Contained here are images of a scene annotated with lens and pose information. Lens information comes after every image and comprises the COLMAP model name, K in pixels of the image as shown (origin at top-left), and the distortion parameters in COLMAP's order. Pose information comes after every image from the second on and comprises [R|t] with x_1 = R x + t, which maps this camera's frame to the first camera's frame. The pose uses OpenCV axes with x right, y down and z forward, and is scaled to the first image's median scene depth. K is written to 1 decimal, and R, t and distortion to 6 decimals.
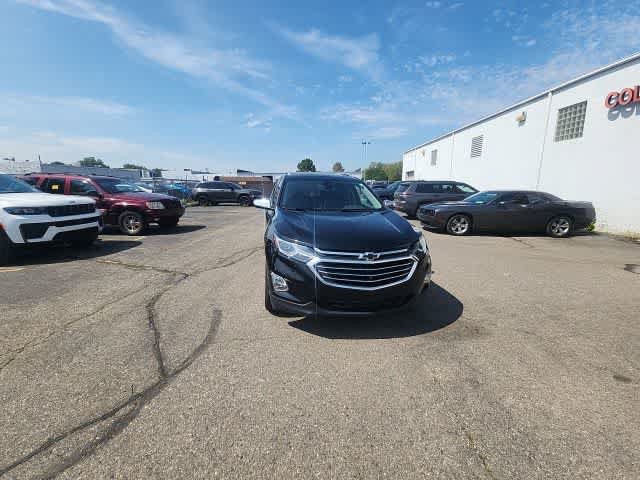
lens RADIAL K [[258.9, 0, 319.9], [0, 258.9, 240.4], [0, 0, 1]] dist [0.018550, -0.011804]
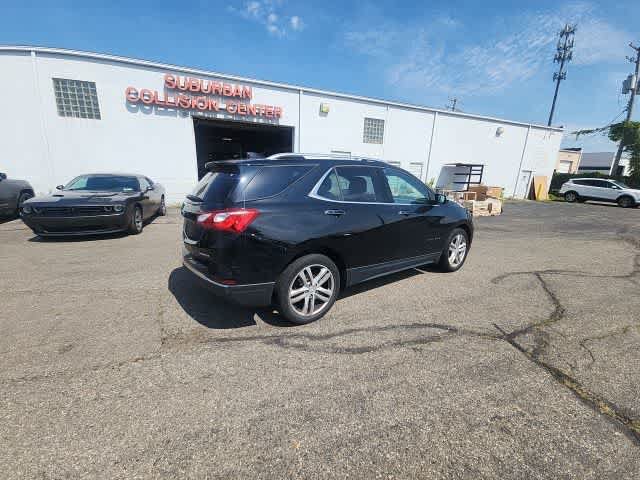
lens RADIAL K [[258.9, 0, 321.3], [0, 258.9, 243.6], [0, 0, 1]] dist [0.018550, -0.011804]
pose [[-0.404072, -0.249196, 0.880129, -0.290201], [0.159445, 0.928259, 0.336025, -0.119419], [-0.900724, 0.276111, -0.335350, 0.550844]]
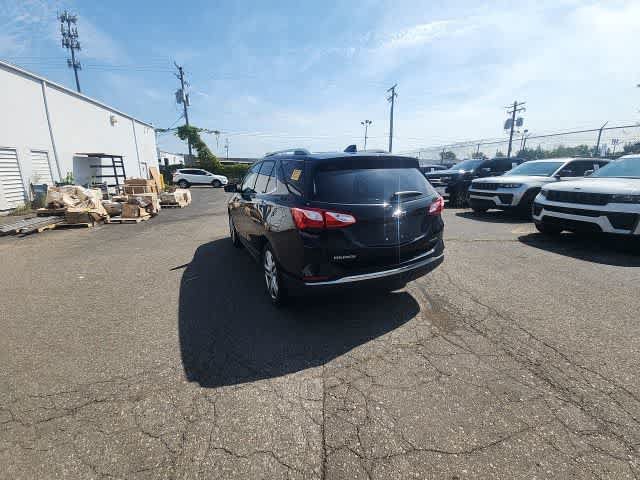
lens RADIAL K [[258.9, 0, 322.1], [0, 258.9, 242.0], [0, 0, 1]] dist [0.018550, -0.011804]
pose [[-0.966847, 0.067098, -0.246383, 0.061753], [-0.052048, 0.892825, 0.447387, -0.152705], [0.249996, 0.445378, -0.859733, 0.735035]]
